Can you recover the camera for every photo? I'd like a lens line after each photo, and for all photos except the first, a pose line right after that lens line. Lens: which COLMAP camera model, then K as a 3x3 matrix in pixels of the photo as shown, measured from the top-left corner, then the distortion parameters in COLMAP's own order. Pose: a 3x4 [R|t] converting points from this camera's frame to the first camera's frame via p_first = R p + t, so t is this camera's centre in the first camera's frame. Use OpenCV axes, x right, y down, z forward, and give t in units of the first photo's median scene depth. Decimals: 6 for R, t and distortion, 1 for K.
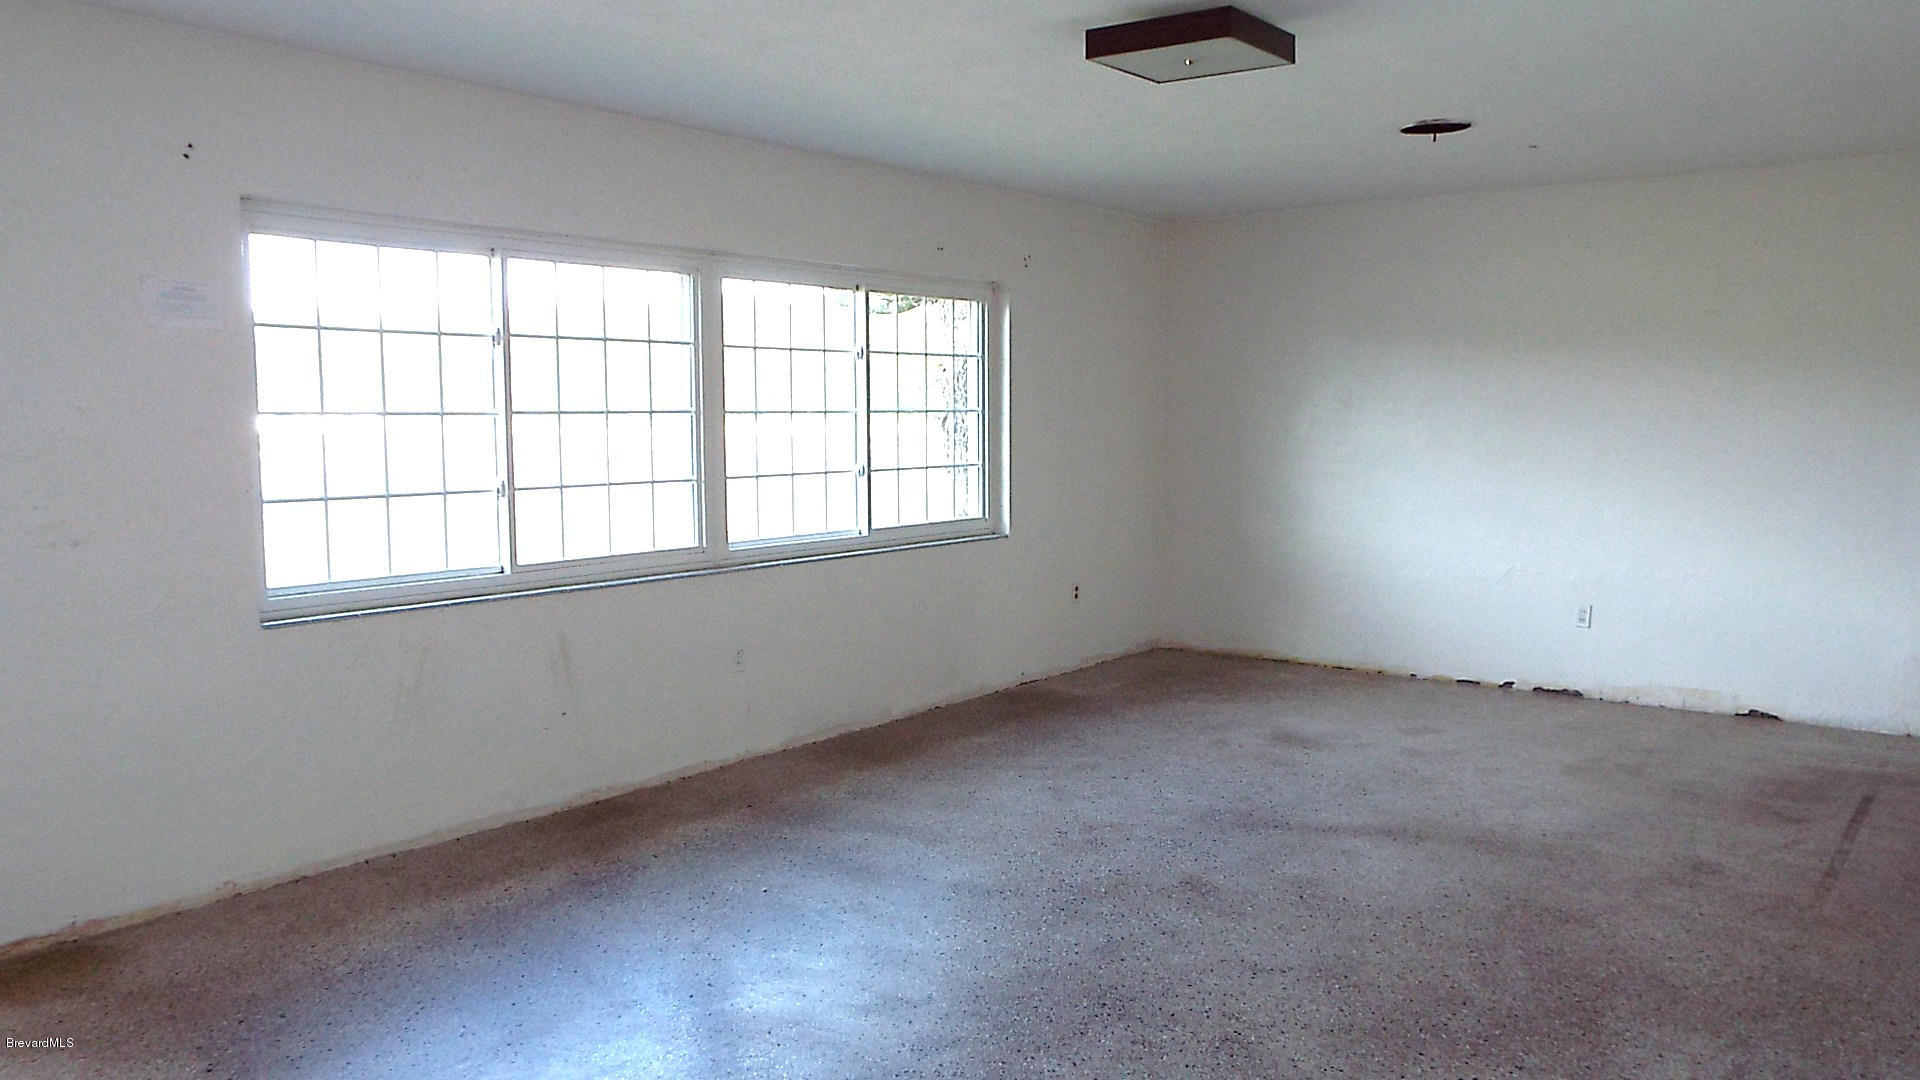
lens RADIAL K [[1438.0, 0, 960.0], [0, 1438.0, 540.0], [0, 0, 1]] dist [-0.002648, 0.001710]
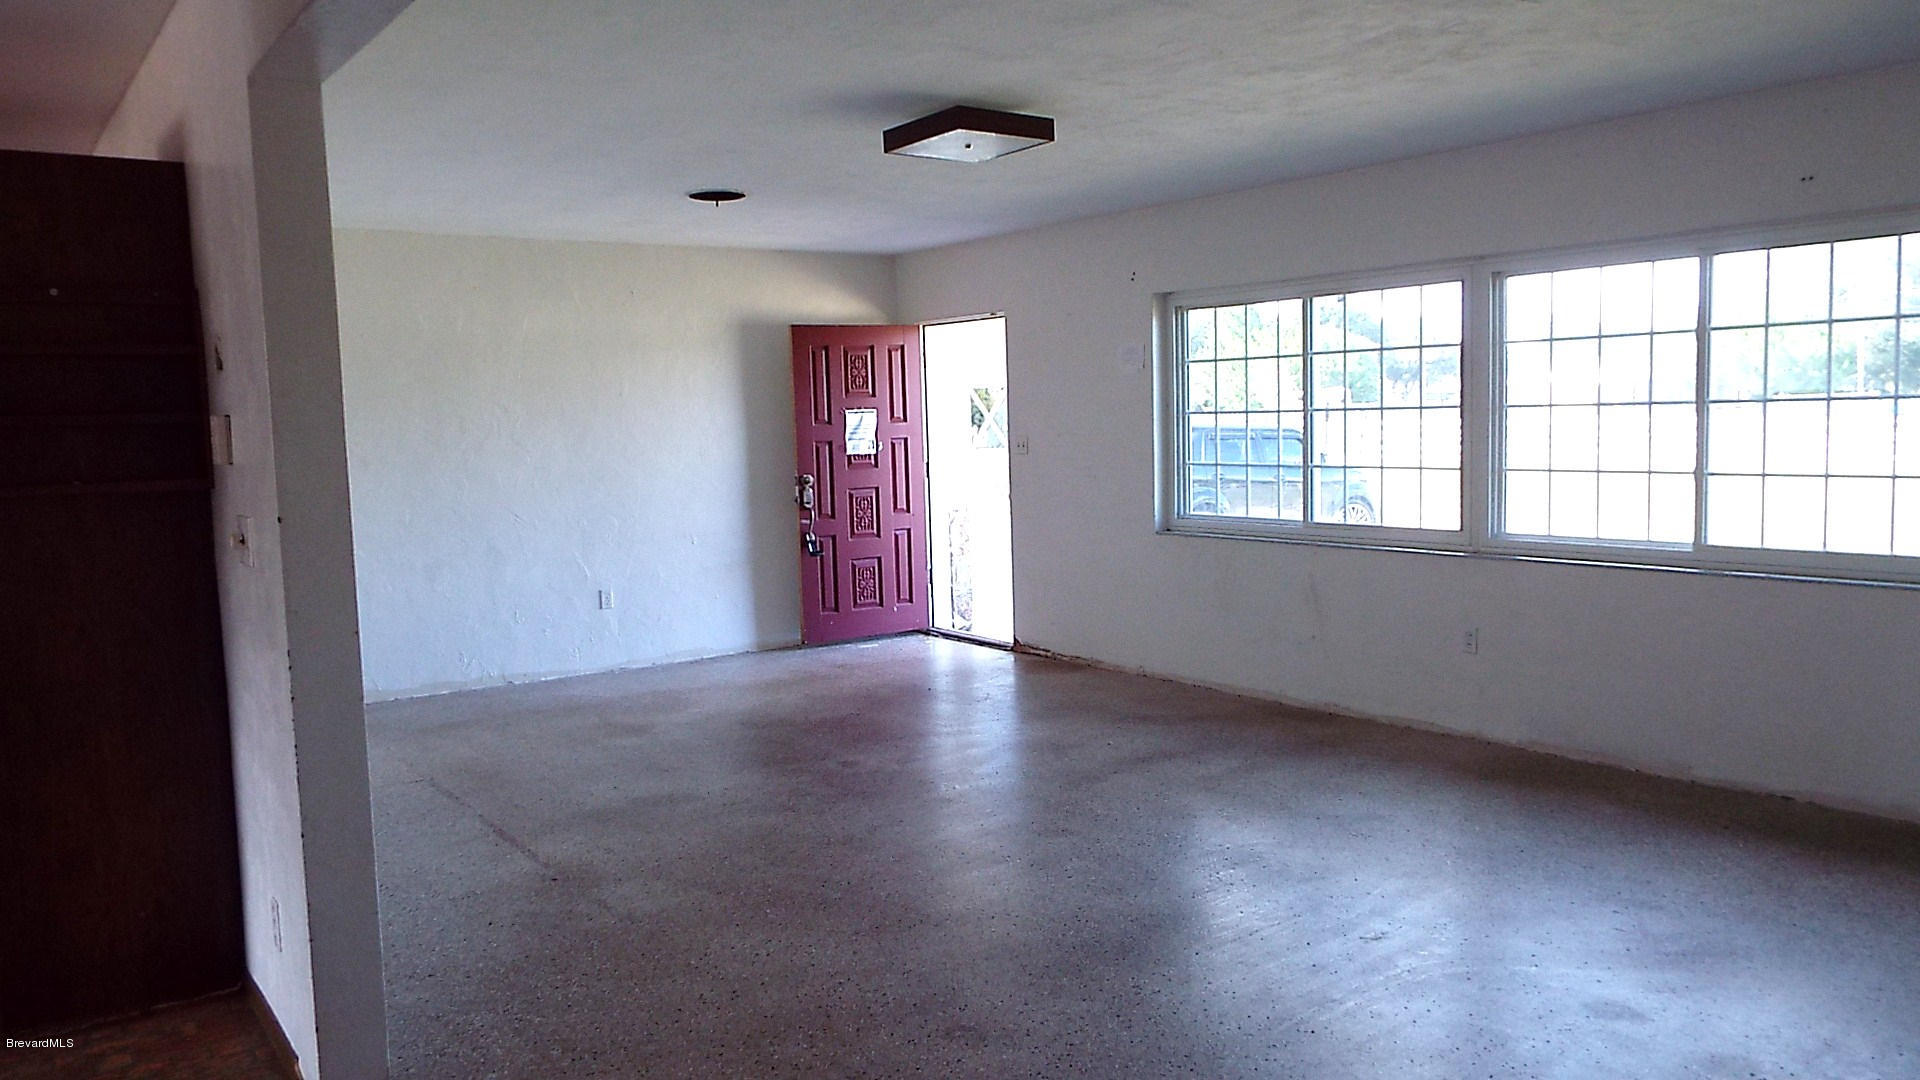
lens RADIAL K [[1485.3, 0, 960.0], [0, 1485.3, 540.0], [0, 0, 1]] dist [-0.129256, -0.000538]
pose [[-0.315220, 0.085914, -0.945122, 0.986733], [-0.062615, 0.991841, 0.111044, -0.087567], [0.946951, 0.094182, -0.307268, 0.982666]]
